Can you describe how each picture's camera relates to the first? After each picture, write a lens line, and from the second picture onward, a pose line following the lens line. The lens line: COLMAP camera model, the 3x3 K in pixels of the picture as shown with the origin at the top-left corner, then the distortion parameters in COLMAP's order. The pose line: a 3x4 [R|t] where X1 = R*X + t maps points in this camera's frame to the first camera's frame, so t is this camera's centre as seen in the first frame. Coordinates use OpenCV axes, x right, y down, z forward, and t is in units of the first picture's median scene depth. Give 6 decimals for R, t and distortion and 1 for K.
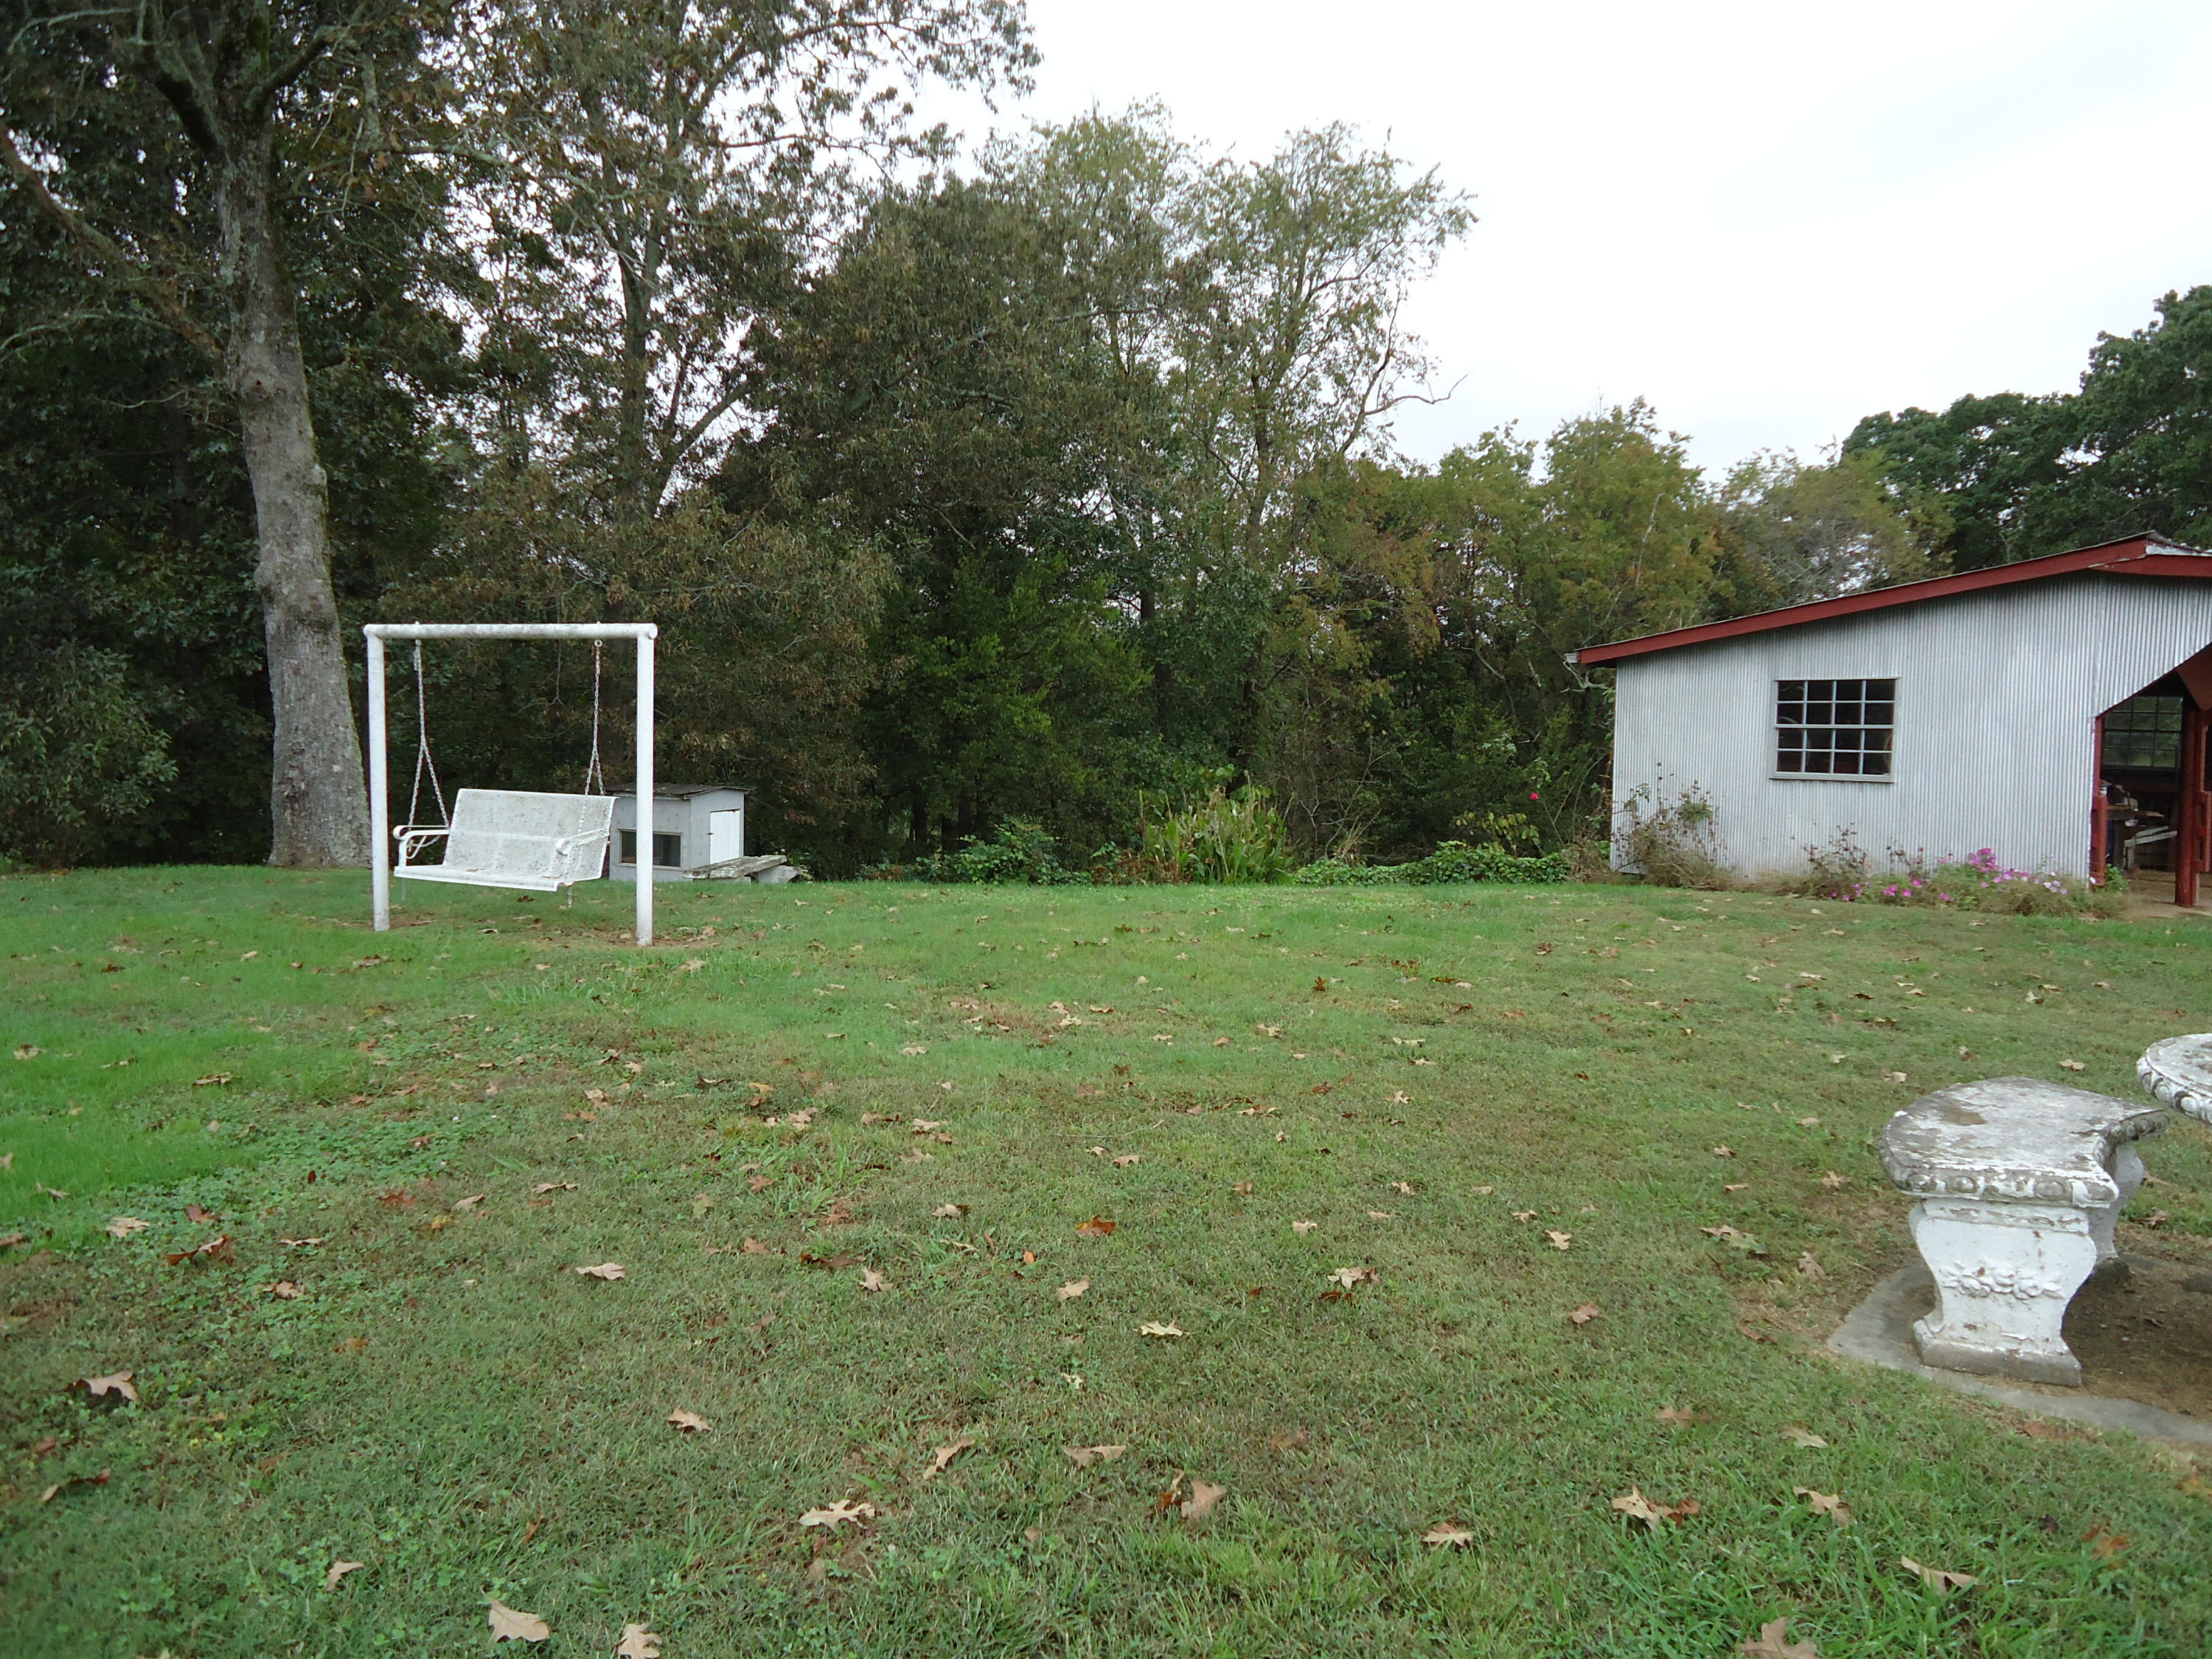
lens RADIAL K [[1616.8, 0, 1099.7], [0, 1616.8, 818.5], [0, 0, 1]] dist [-0.003803, 0.002068]
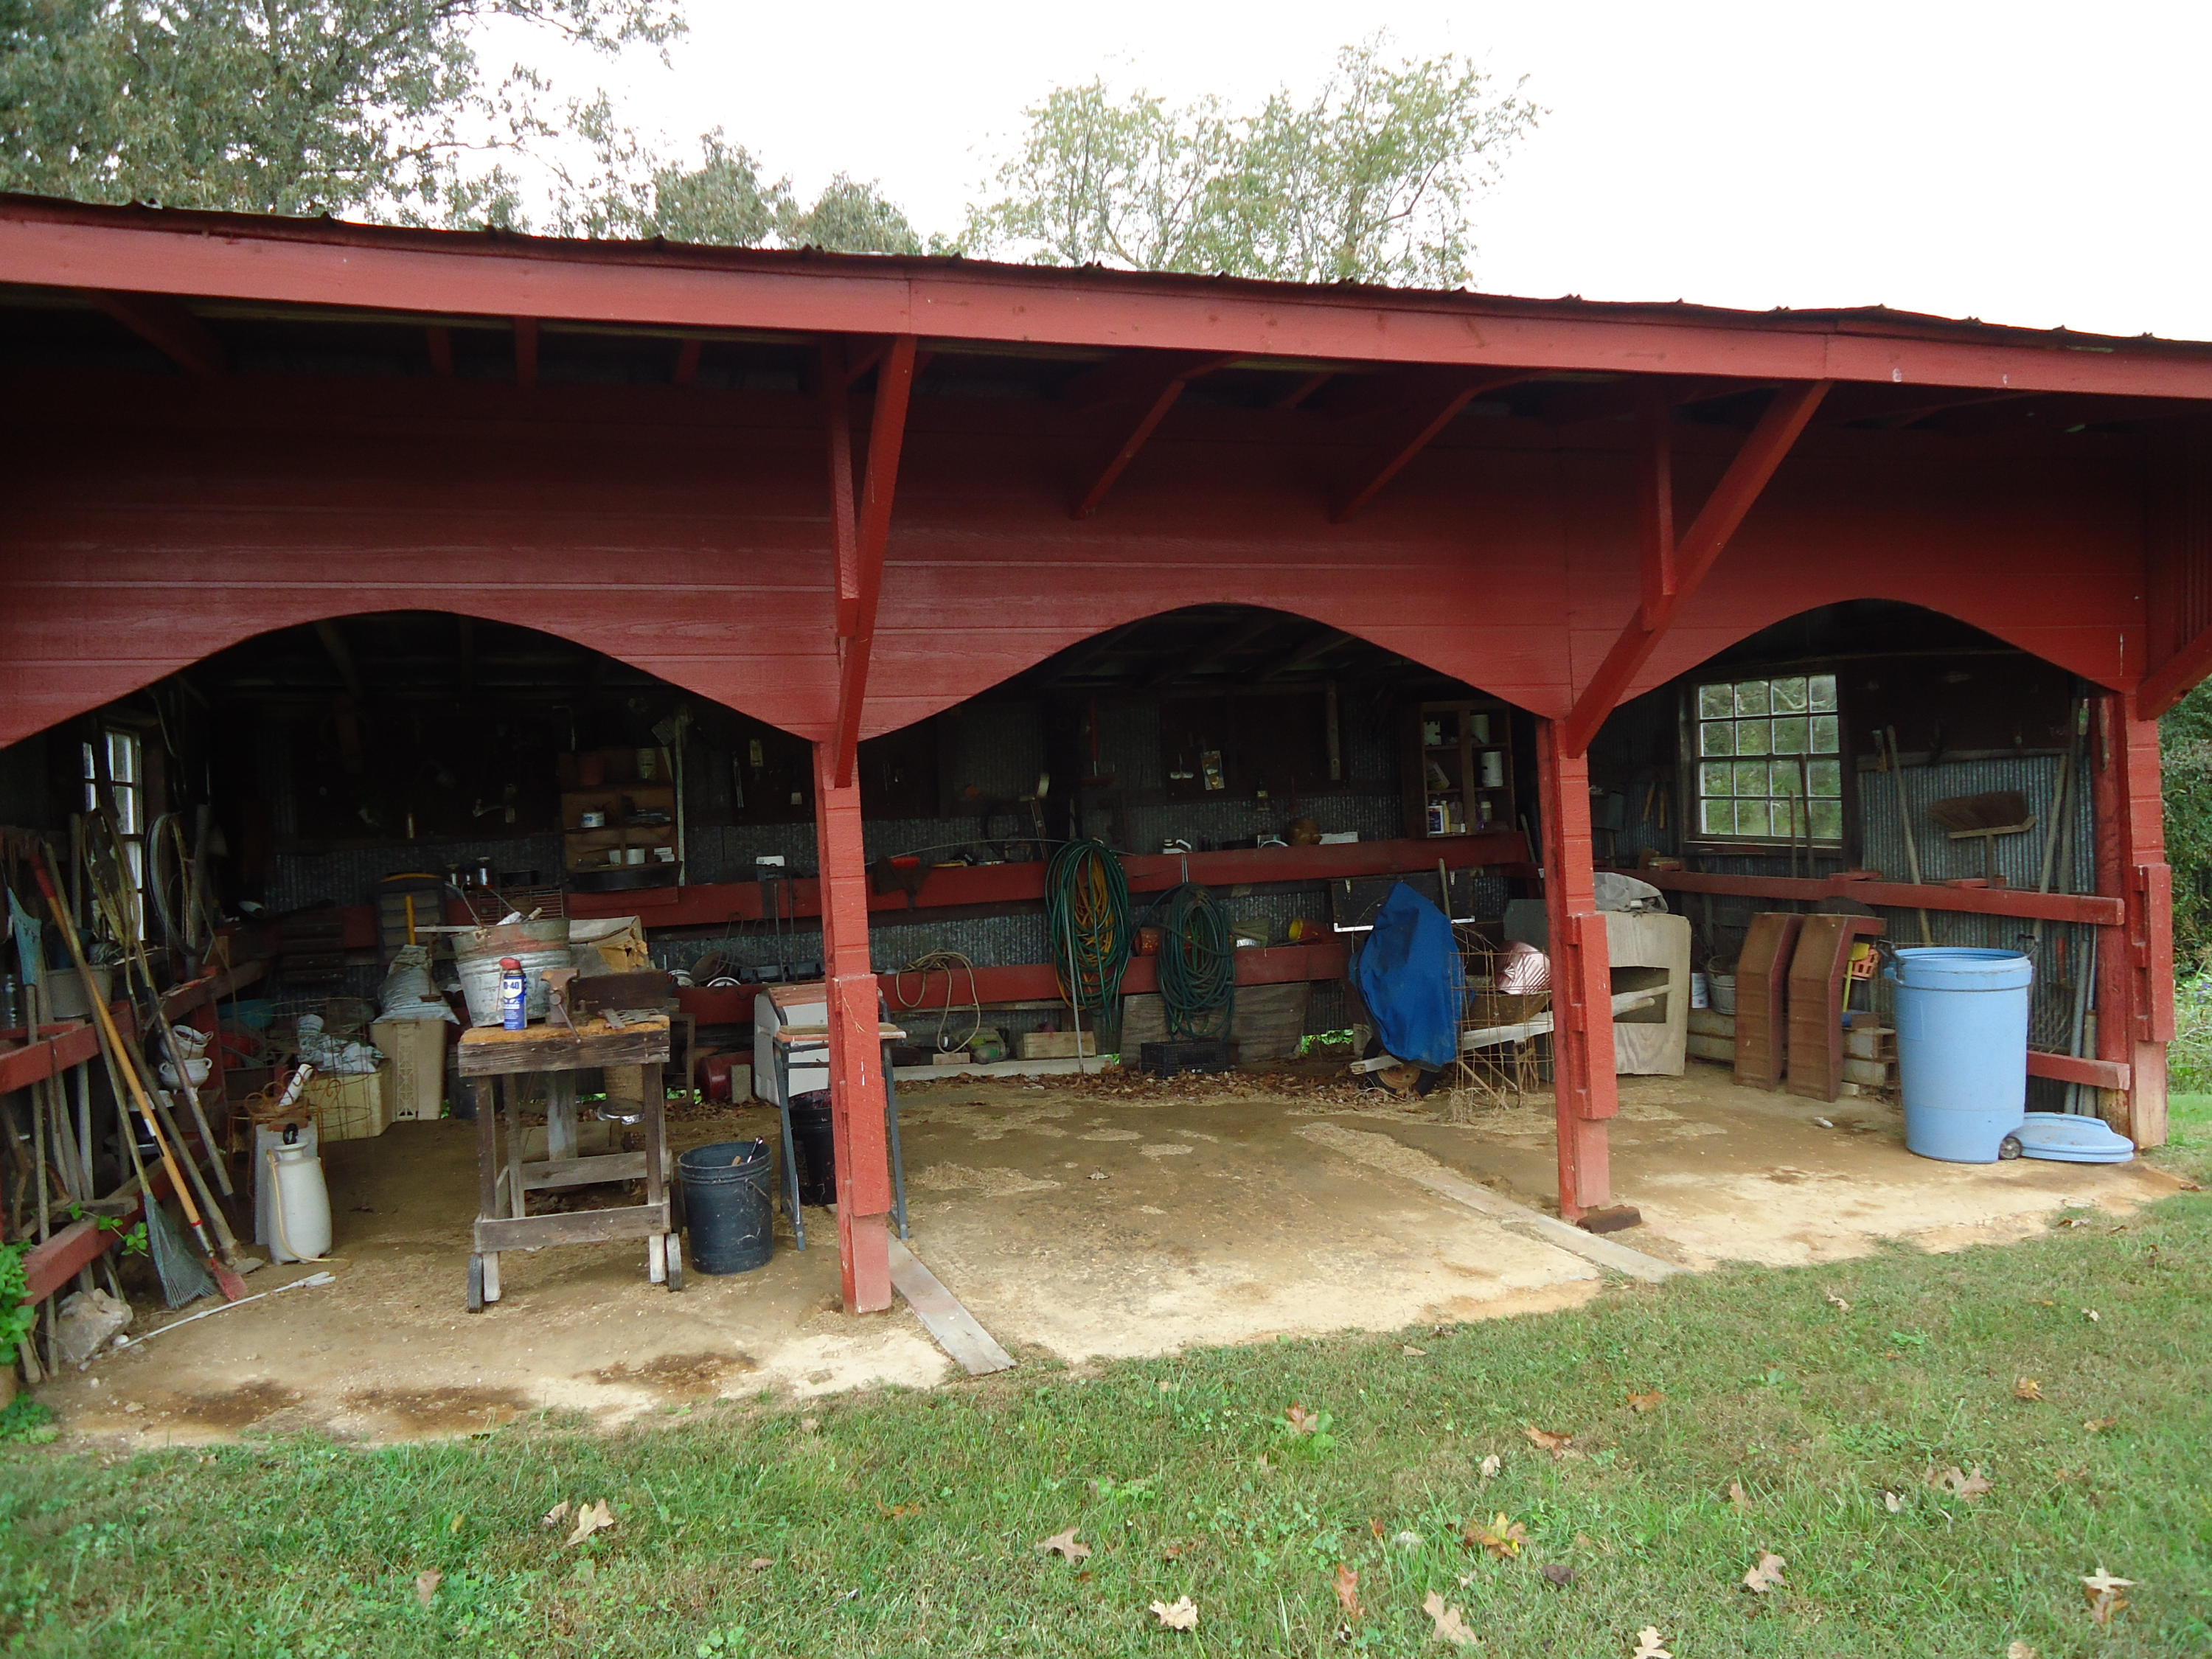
lens RADIAL K [[1616.8, 0, 1105.0], [0, 1616.8, 826.4], [0, 0, 1]] dist [-0.003803, 0.002068]
pose [[0.939457, -0.053313, -0.338493, 0.282565], [0.041573, 0.998259, -0.041847, -0.009362], [0.340135, 0.025242, 0.940038, 0.223744]]
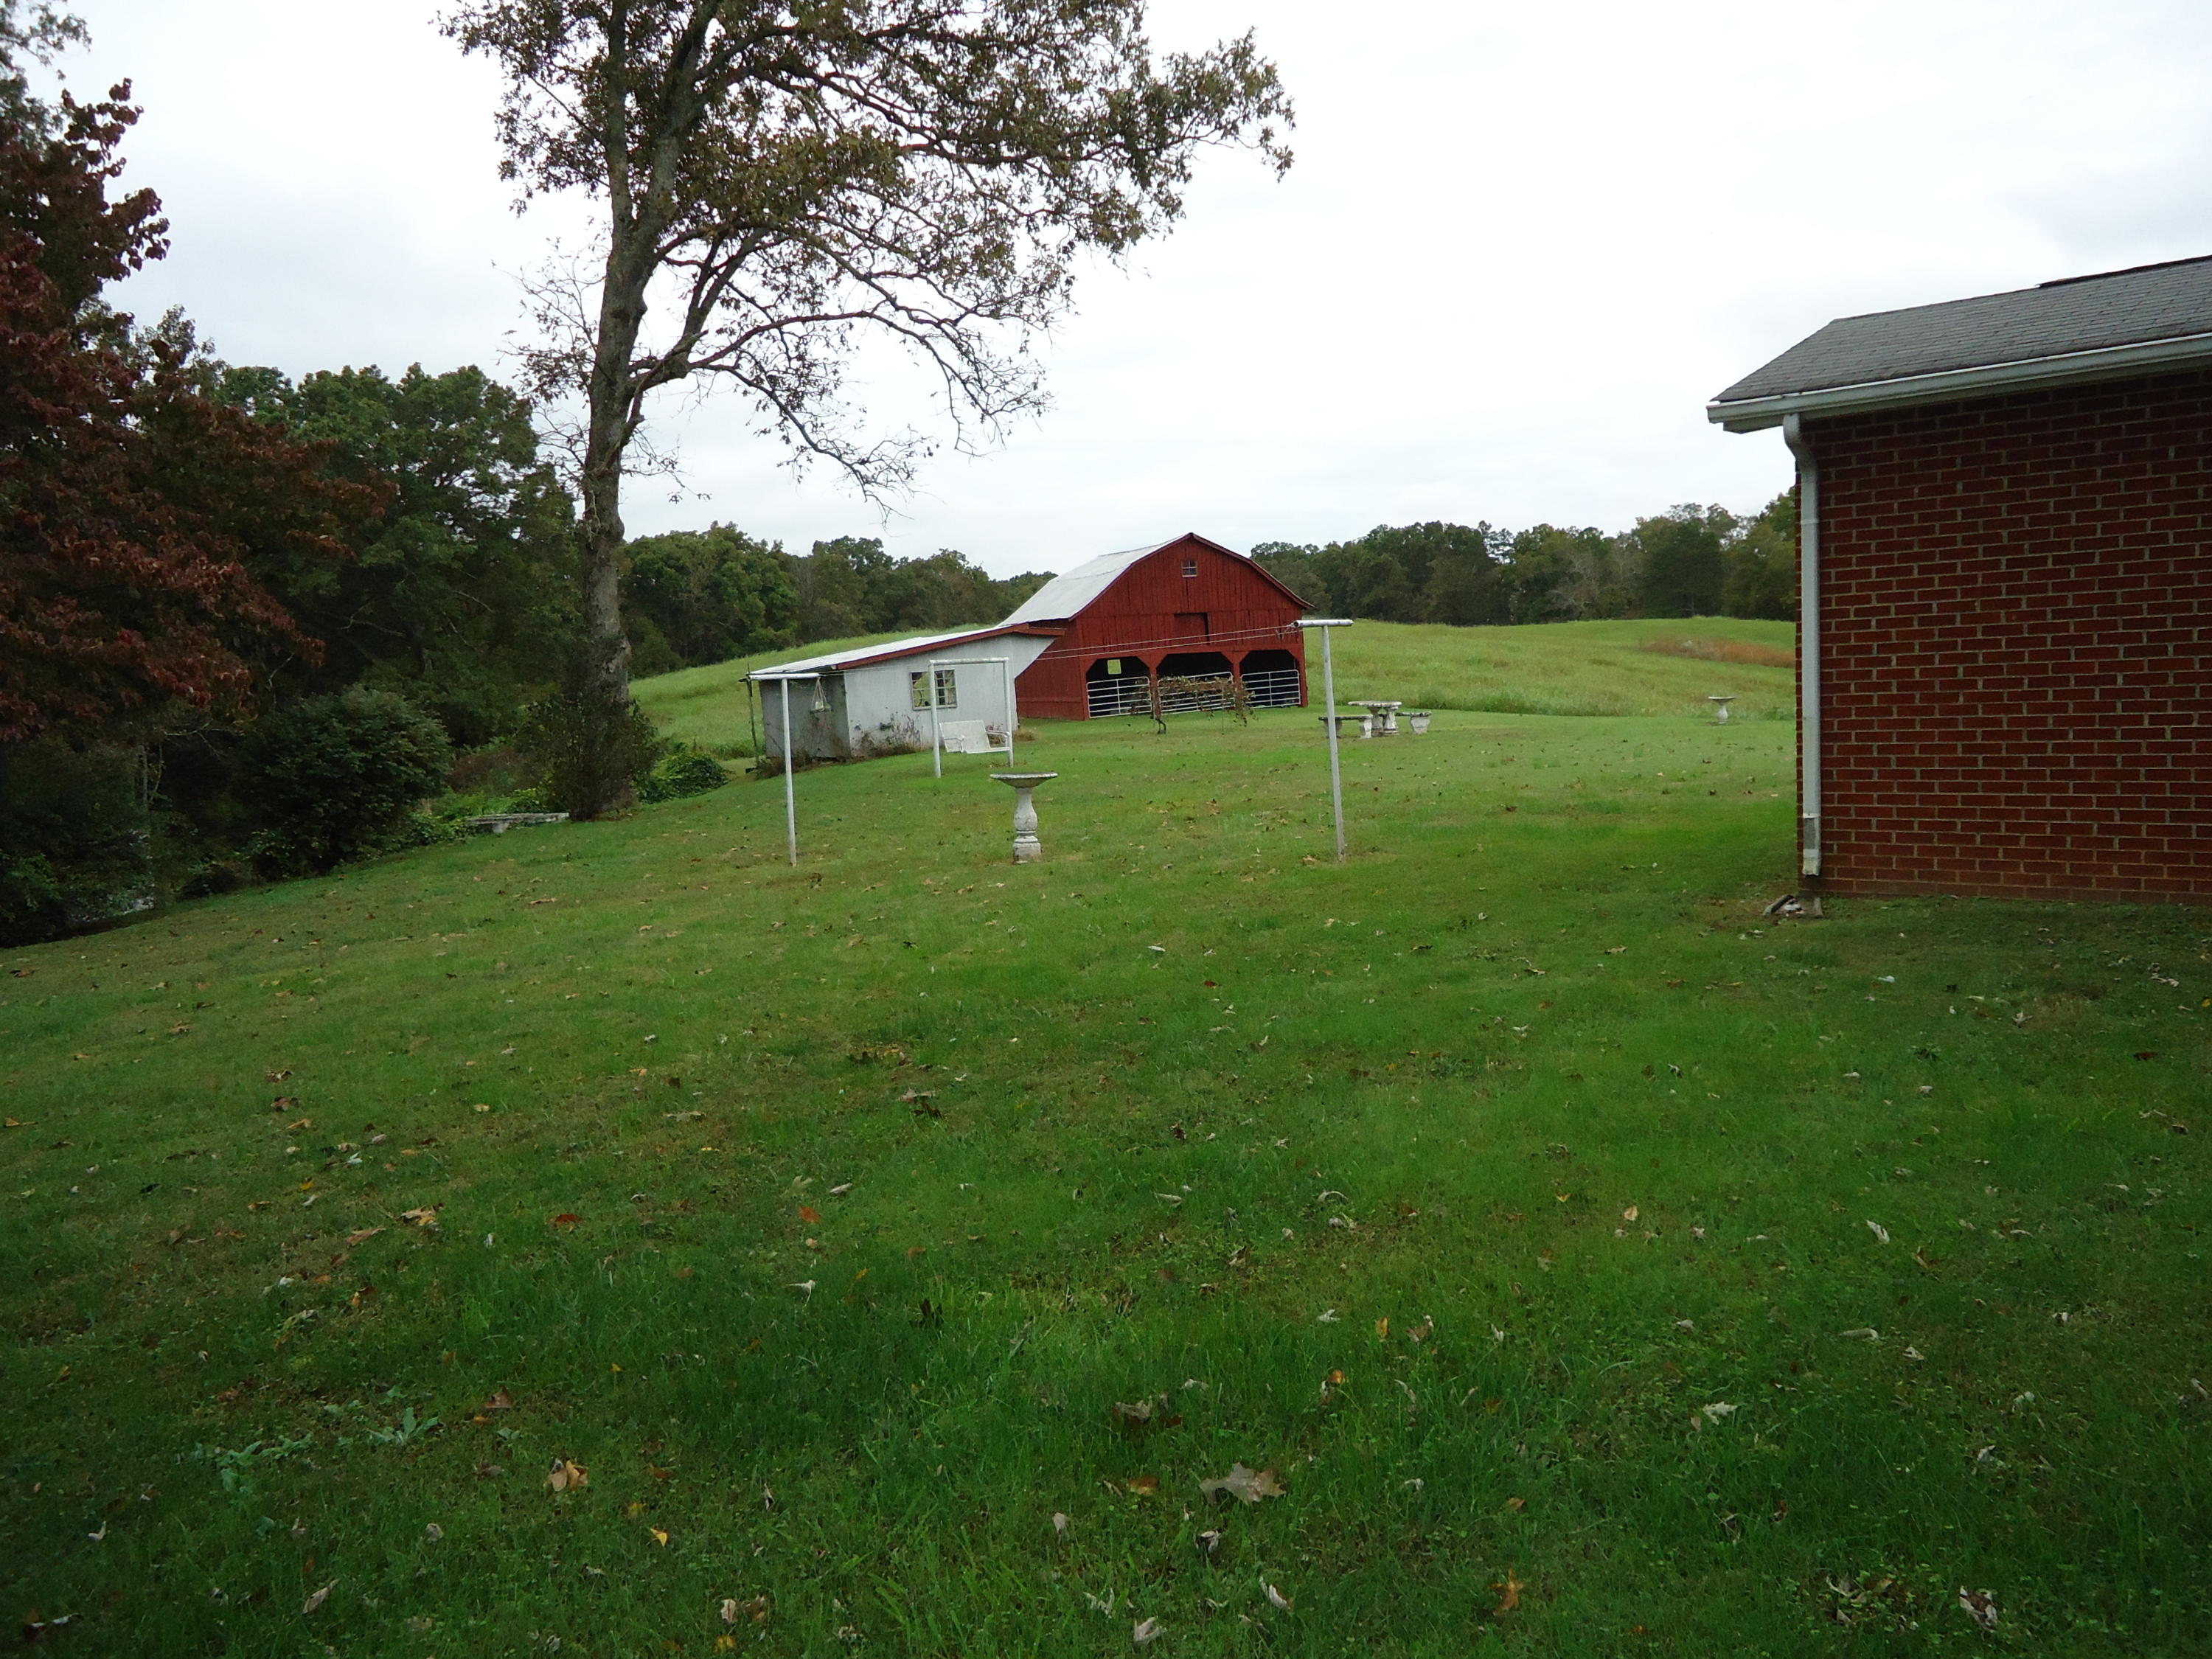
lens RADIAL K [[1616.8, 0, 1086.6], [0, 1616.8, 821.9], [0, 0, 1]] dist [-0.003803, 0.002068]
pose [[0.230272, -0.121013, 0.965573, -0.695007], [0.130010, 0.987168, 0.092715, -0.018092], [-0.964403, 0.104185, 0.243050, 0.045947]]
